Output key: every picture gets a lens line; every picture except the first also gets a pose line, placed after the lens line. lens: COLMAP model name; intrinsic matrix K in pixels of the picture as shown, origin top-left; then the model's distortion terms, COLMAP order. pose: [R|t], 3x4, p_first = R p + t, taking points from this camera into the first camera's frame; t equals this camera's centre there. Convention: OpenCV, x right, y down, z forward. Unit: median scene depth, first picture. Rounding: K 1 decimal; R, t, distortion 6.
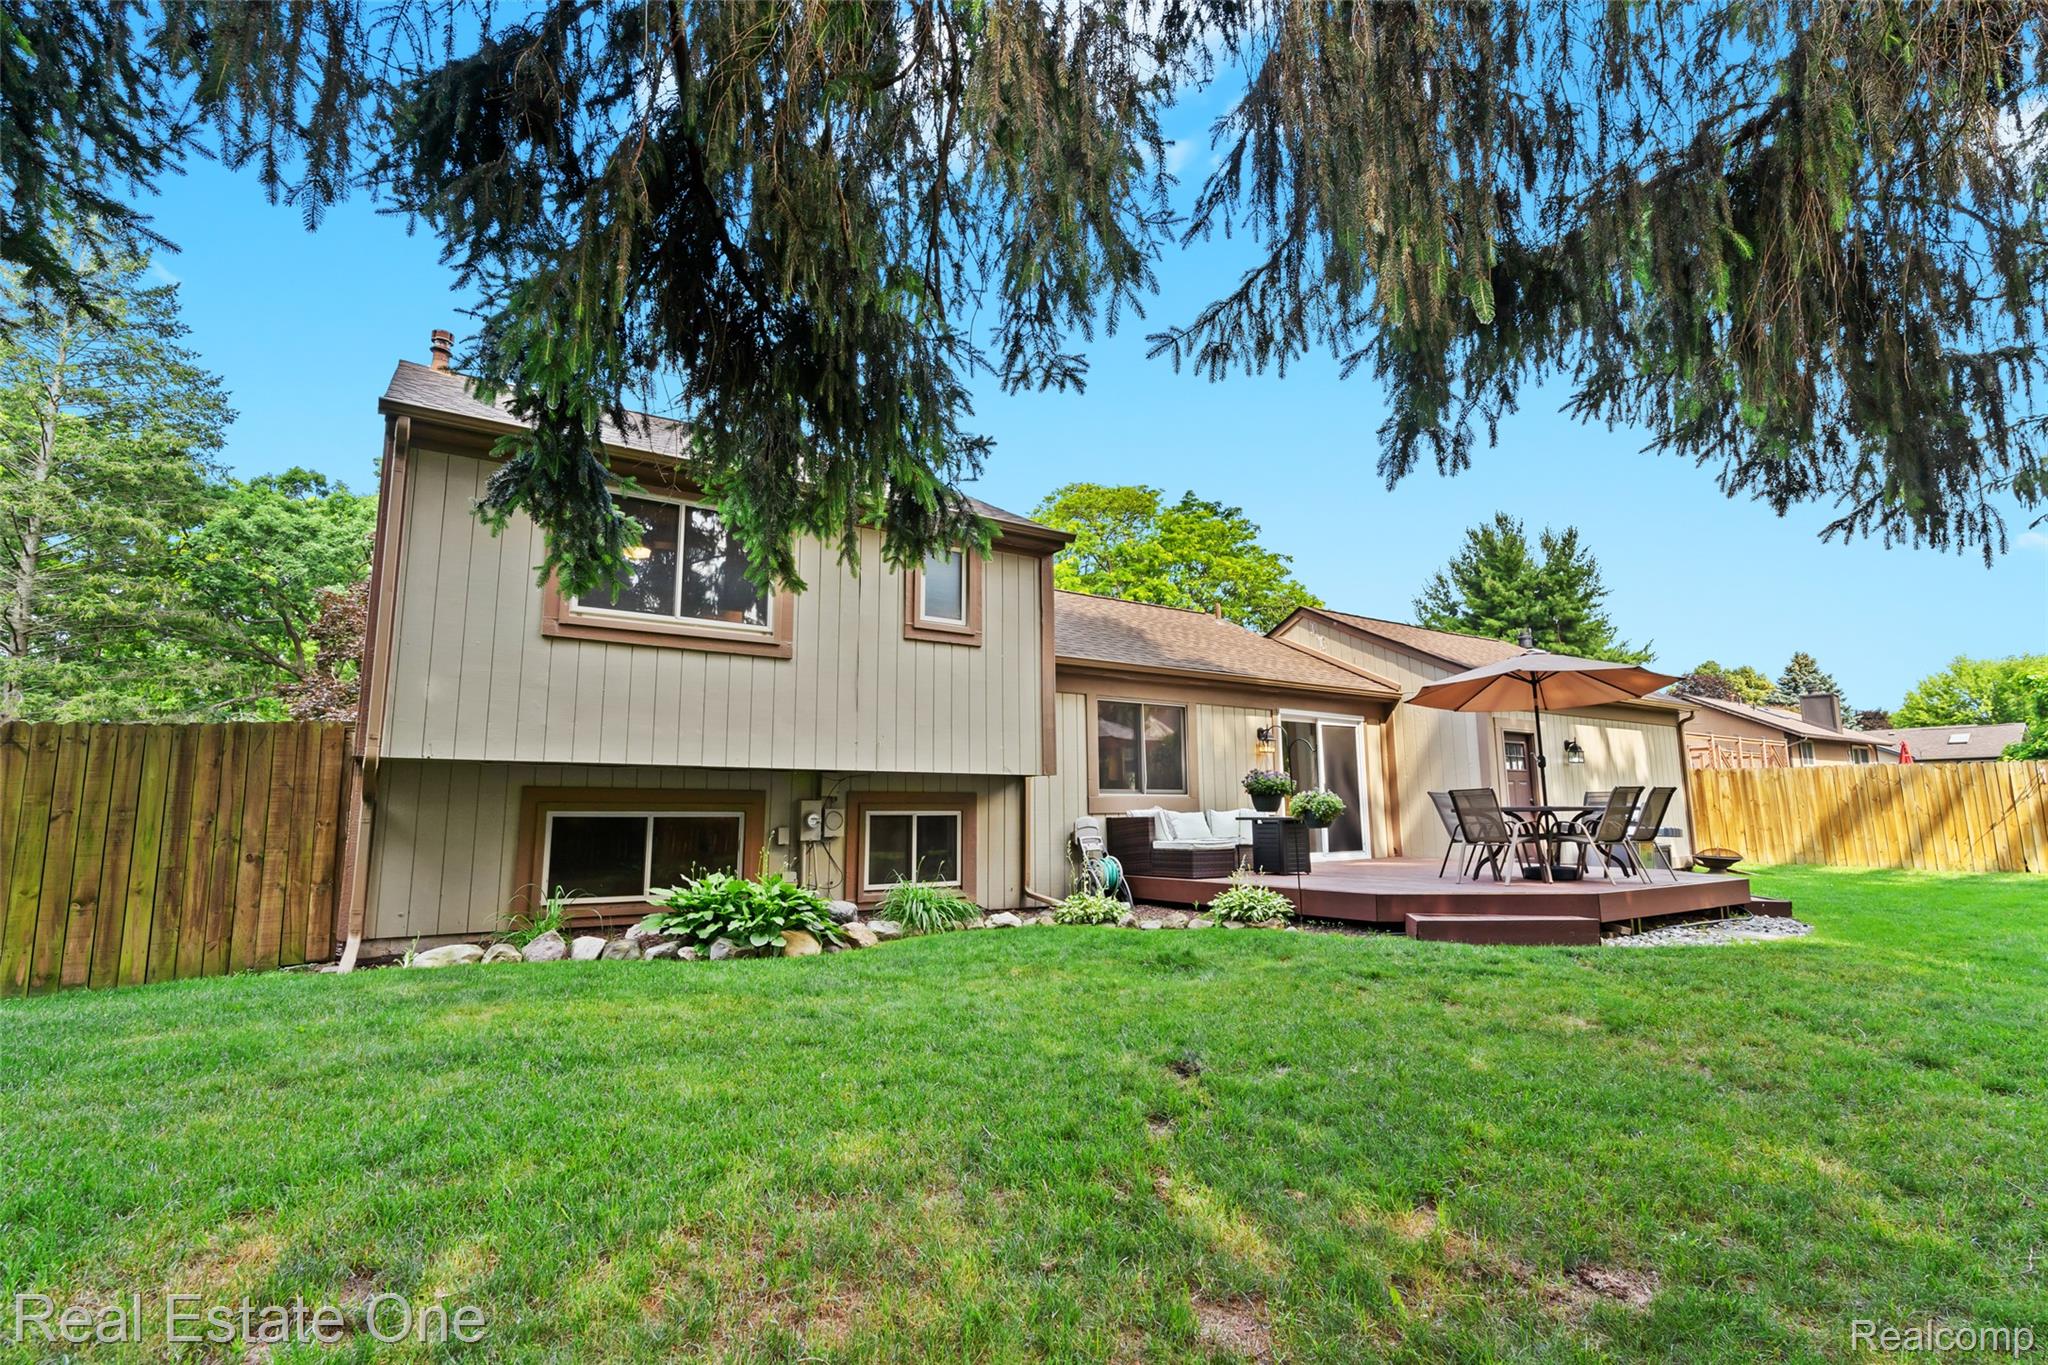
lens RADIAL K [[918.6, 0, 1022.4], [0, 918.6, 693.7], [0, 0, 1]] dist [-0.009603, 0.001402]
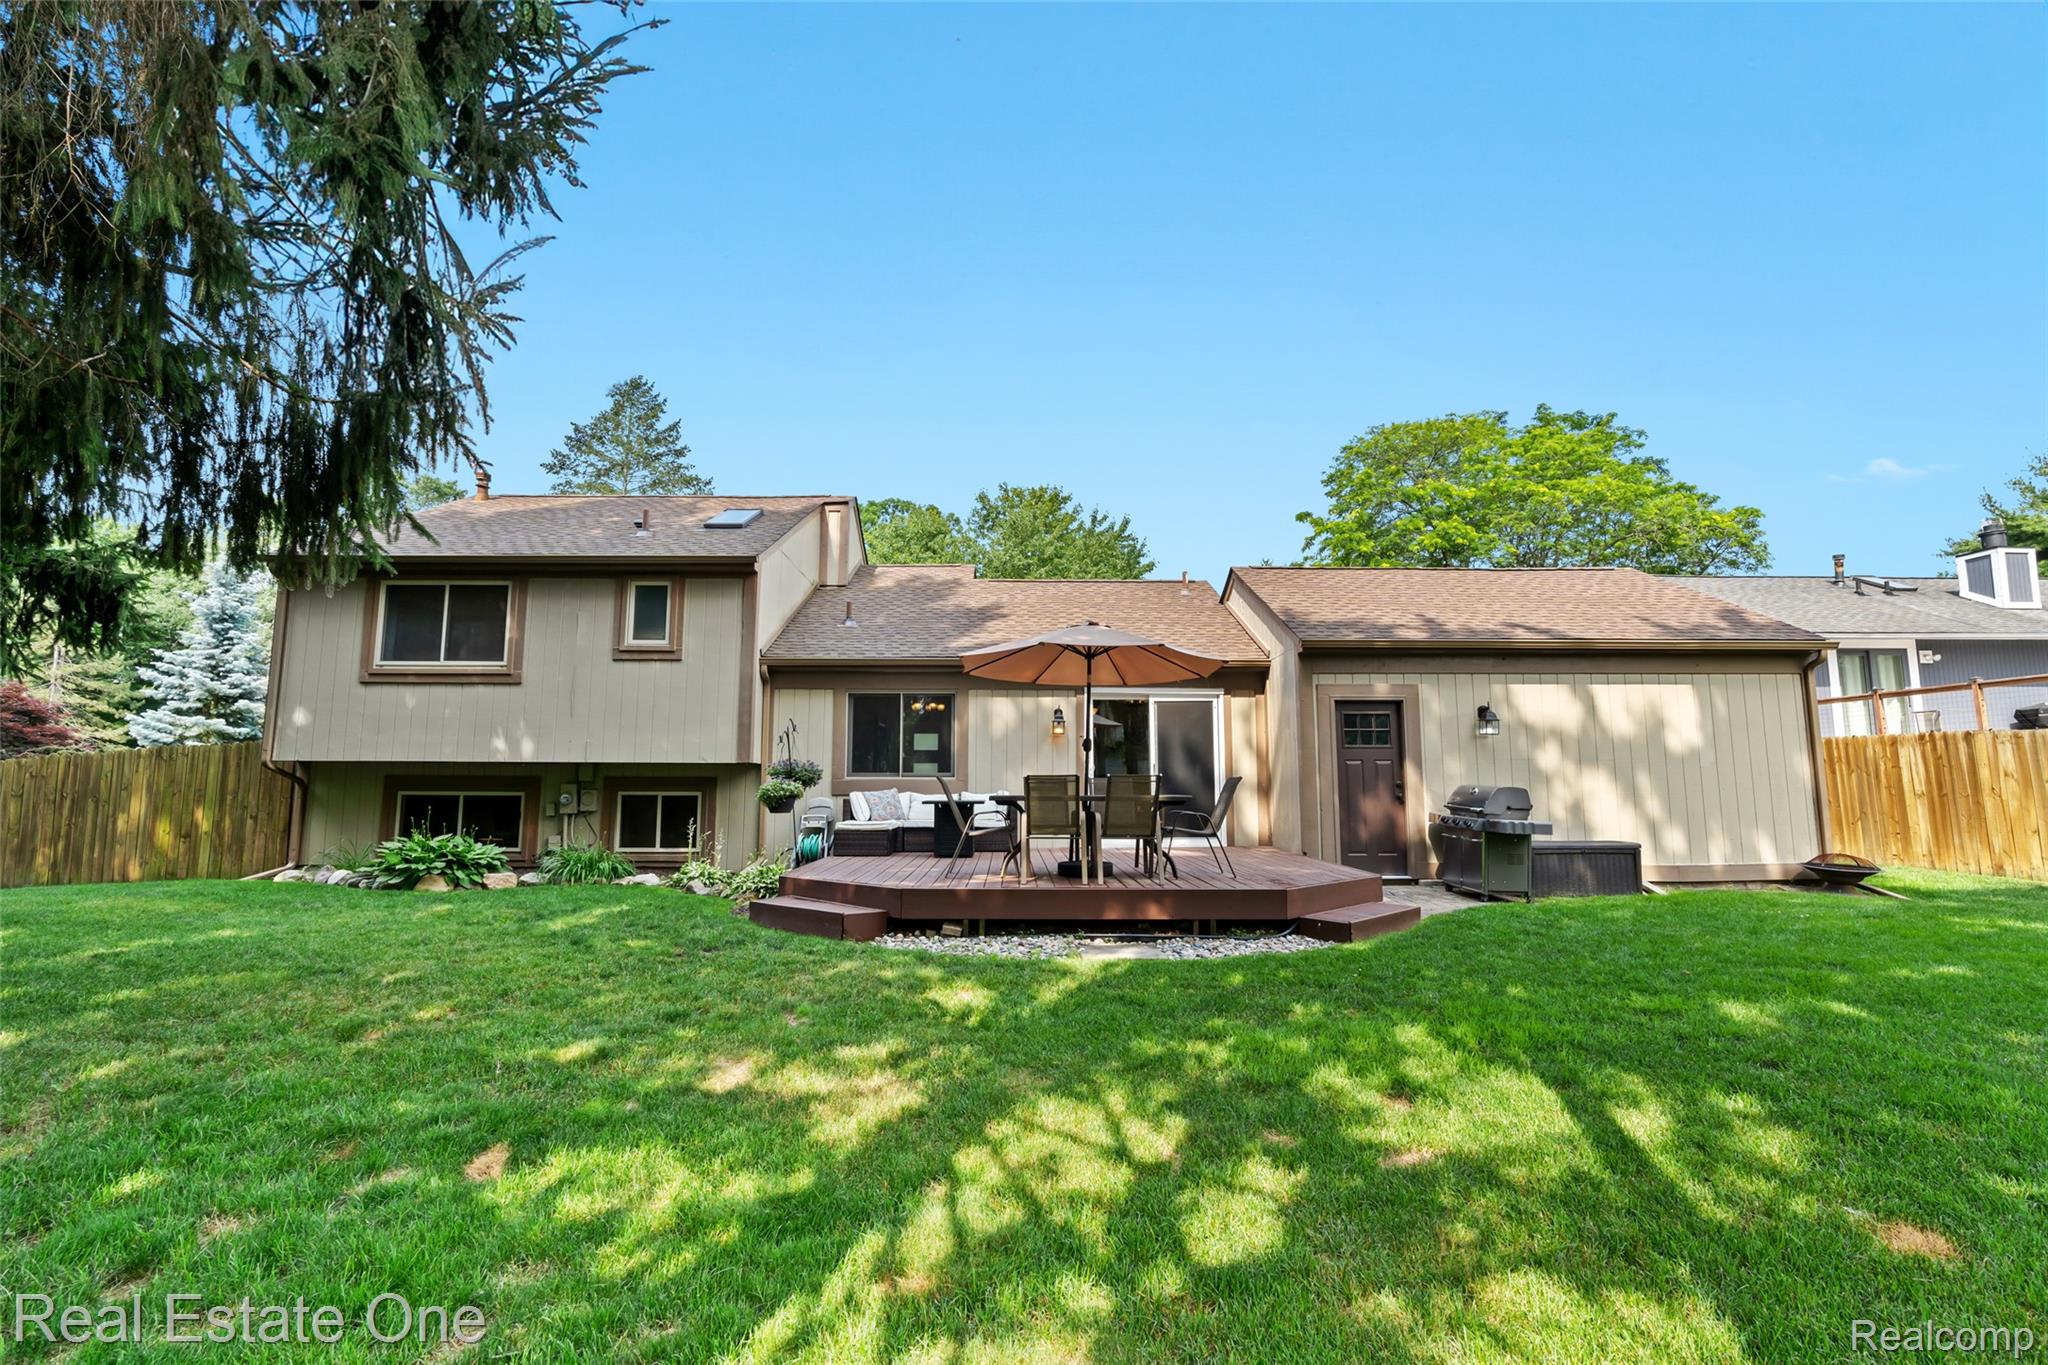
lens RADIAL K [[918.6, 0, 1018.0], [0, 918.6, 691.5], [0, 0, 1]] dist [-0.009603, 0.001402]
pose [[0.843549, -0.052374, -0.534492, 1.012484], [0.064459, 0.997913, 0.003946, 0.016147], [0.533170, -0.037782, 0.845164, 0.202196]]
